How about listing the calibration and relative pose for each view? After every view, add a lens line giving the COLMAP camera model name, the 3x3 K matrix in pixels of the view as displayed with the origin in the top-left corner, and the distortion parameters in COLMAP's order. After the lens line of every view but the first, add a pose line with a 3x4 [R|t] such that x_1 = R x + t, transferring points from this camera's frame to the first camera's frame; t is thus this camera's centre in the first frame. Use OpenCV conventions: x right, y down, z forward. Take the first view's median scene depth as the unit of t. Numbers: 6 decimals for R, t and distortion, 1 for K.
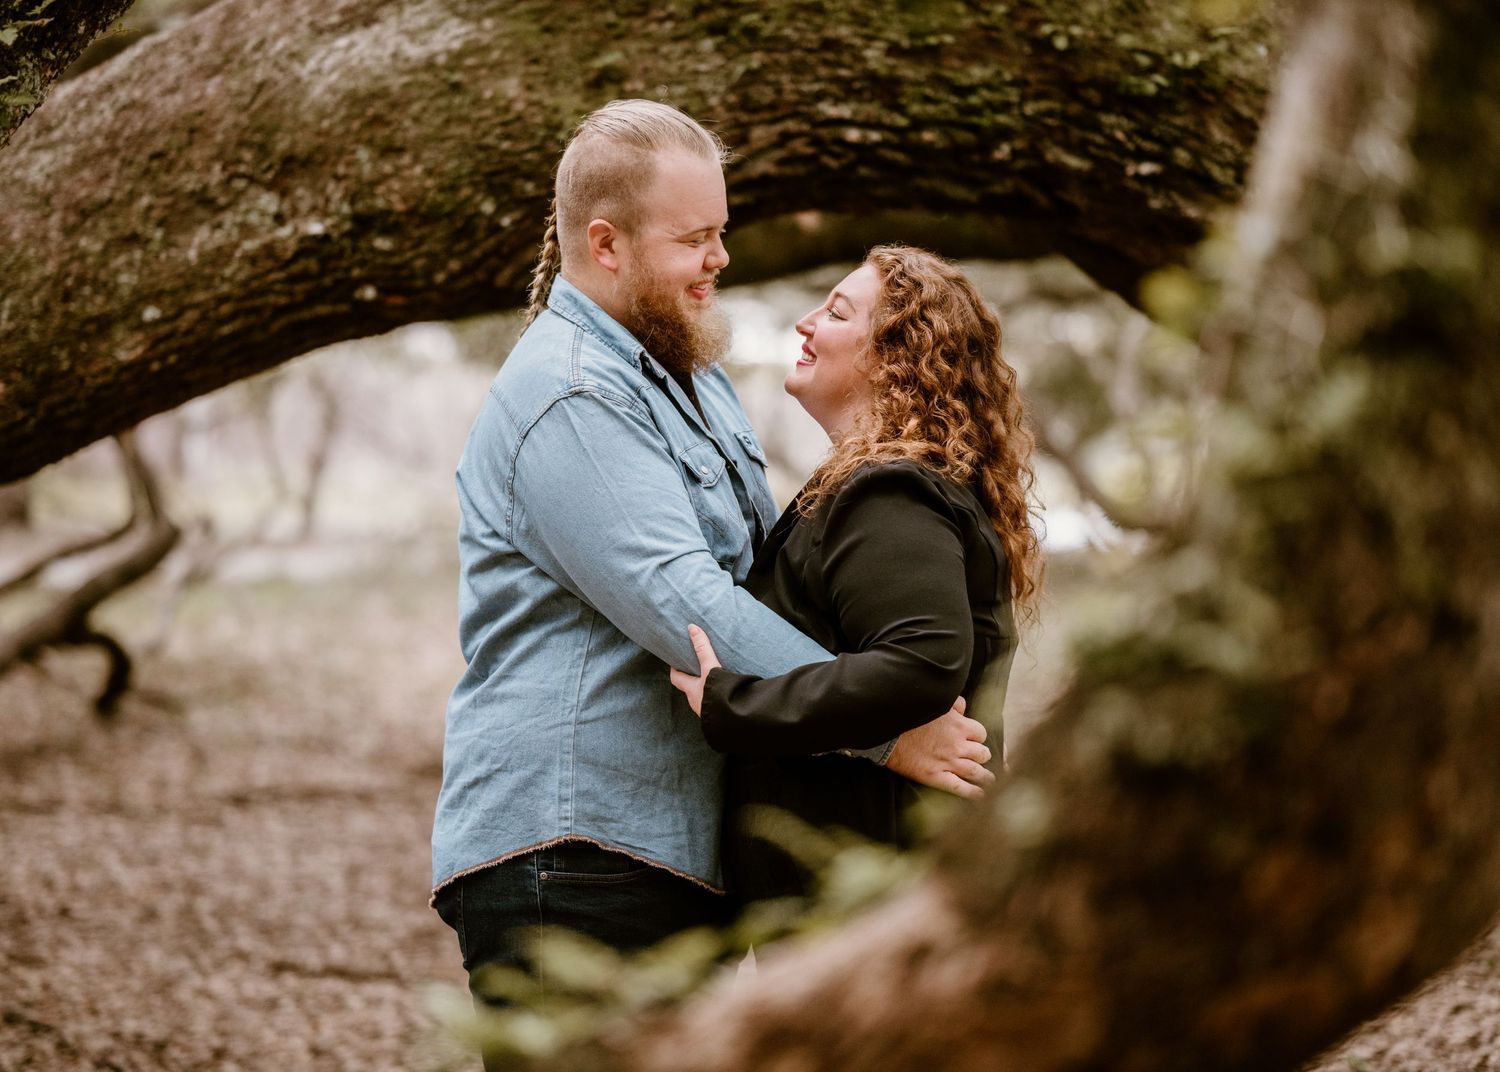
lens RADIAL K [[3794.2, 0, 749.7], [0, 3794.2, 538.1], [0, 0, 1]] dist [0.065542, 0.000000]
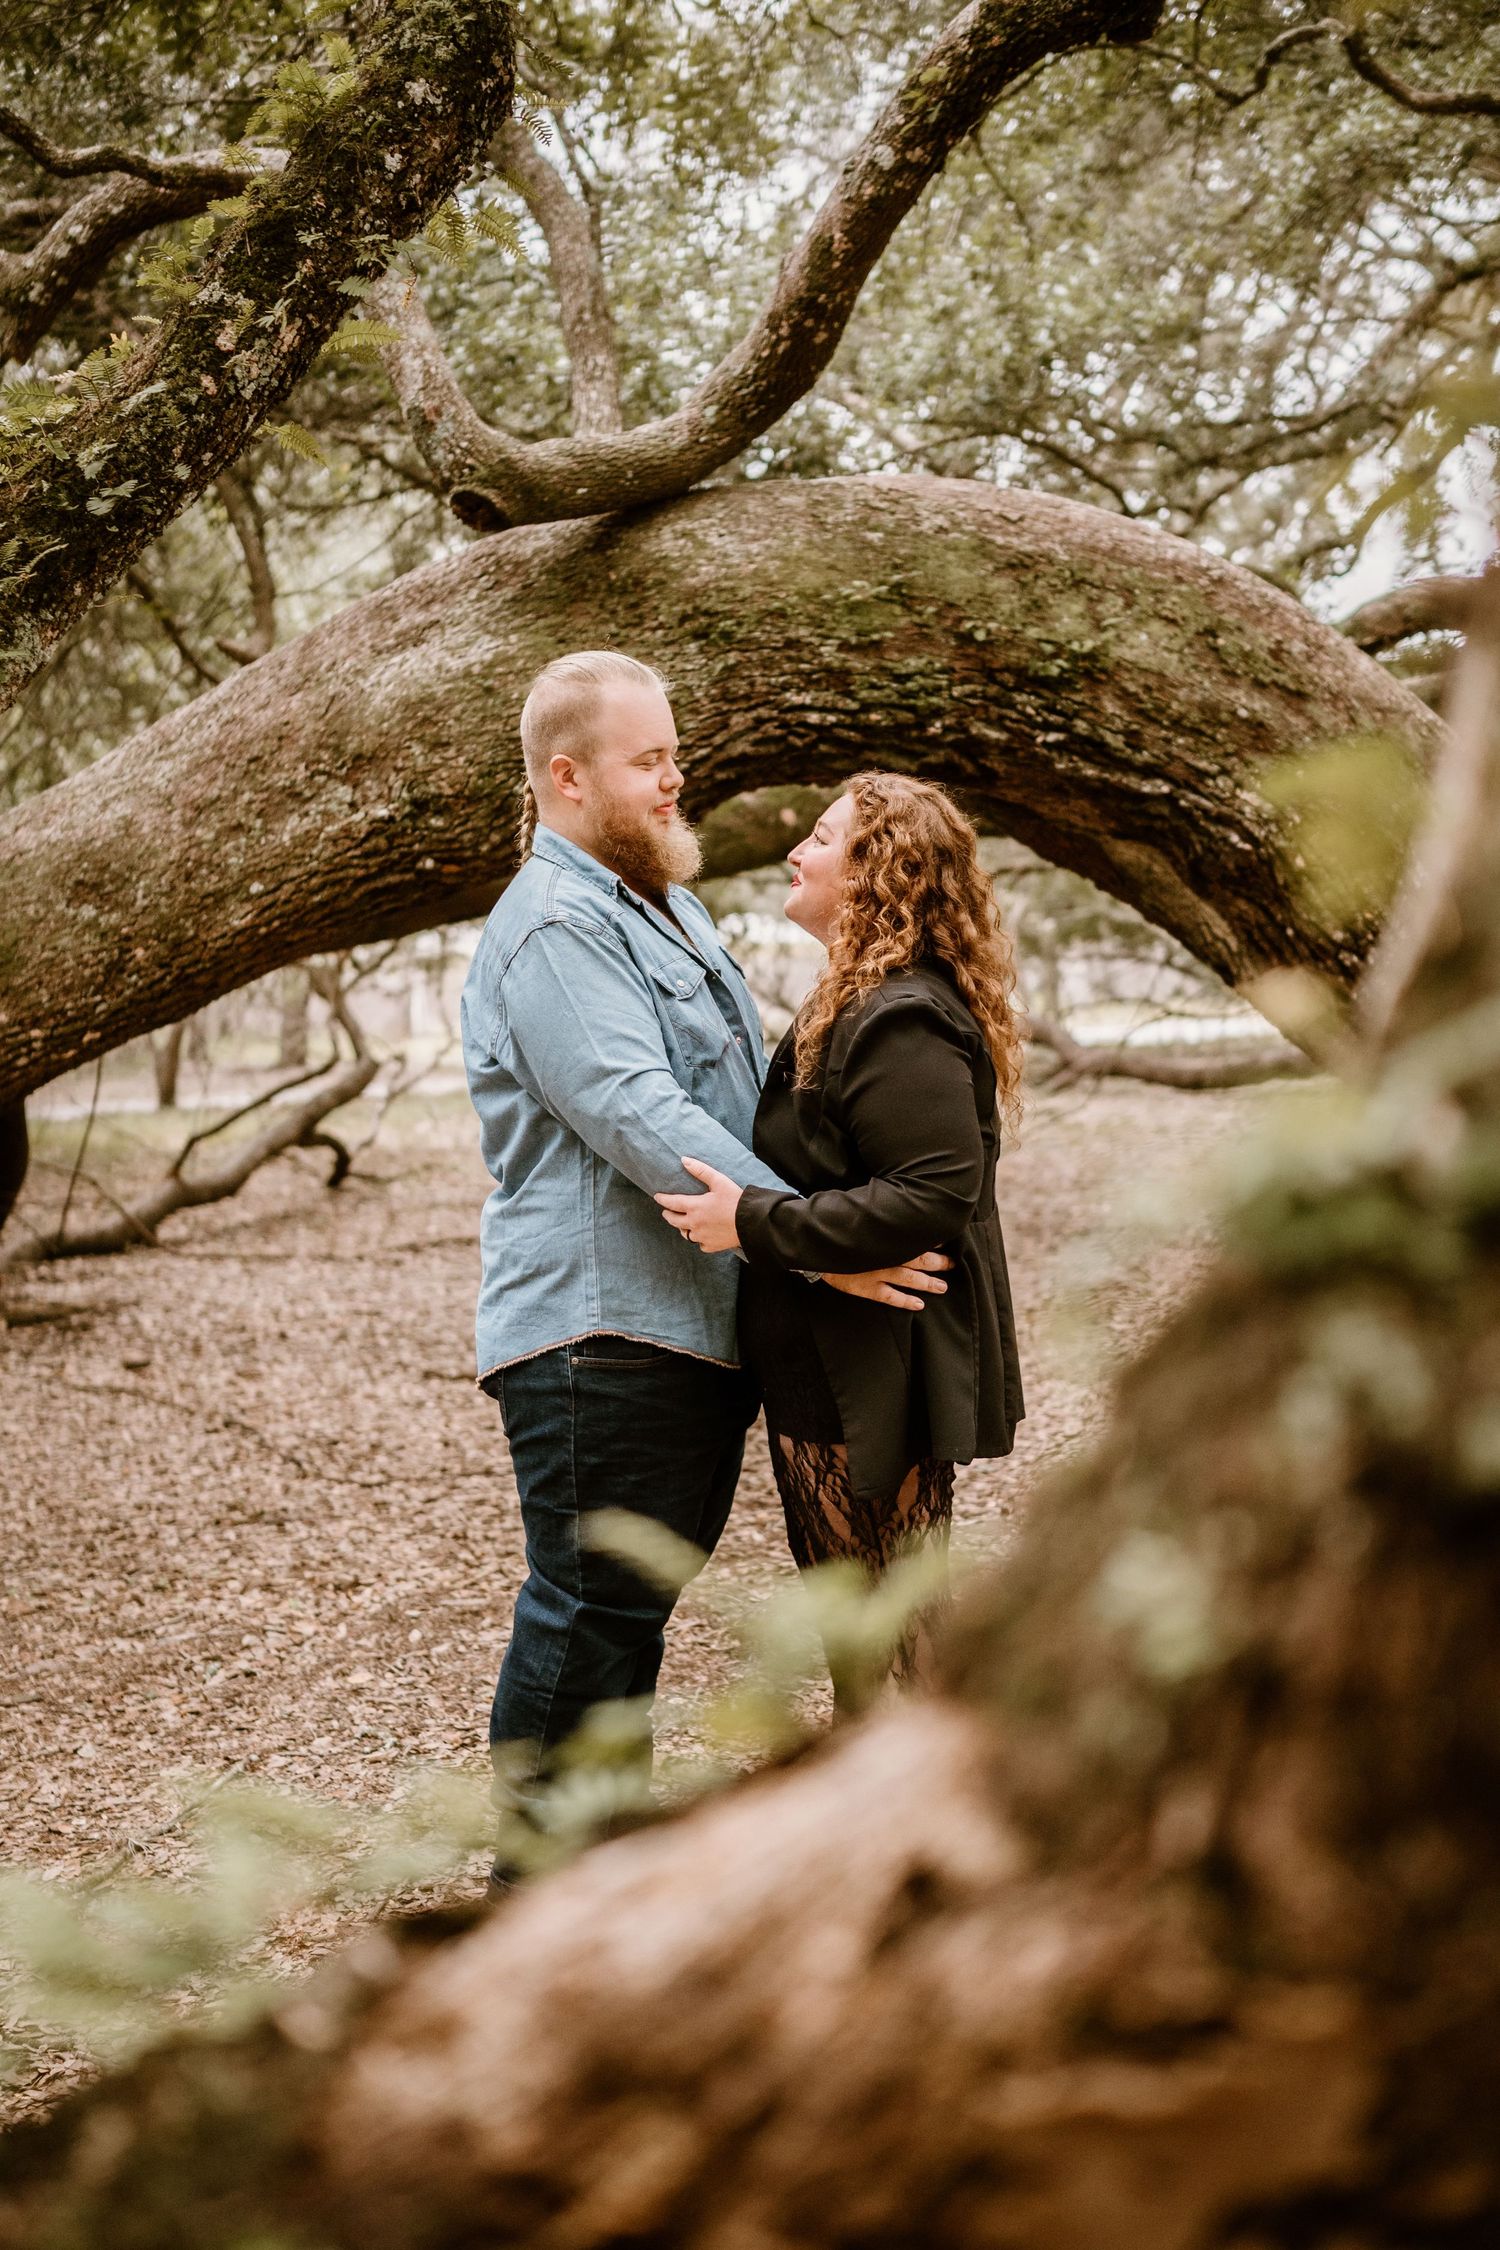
lens RADIAL K [[2342.5, 0, 720.7], [0, 2342.5, 1232.5], [0, 0, 1]] dist [-0.013333, 0.000000]
pose [[0.999025, -0.036585, -0.024722, 0.009703], [0.038320, 0.996538, 0.073775, 0.002827], [0.021937, -0.074651, 0.996968, 0.229483]]
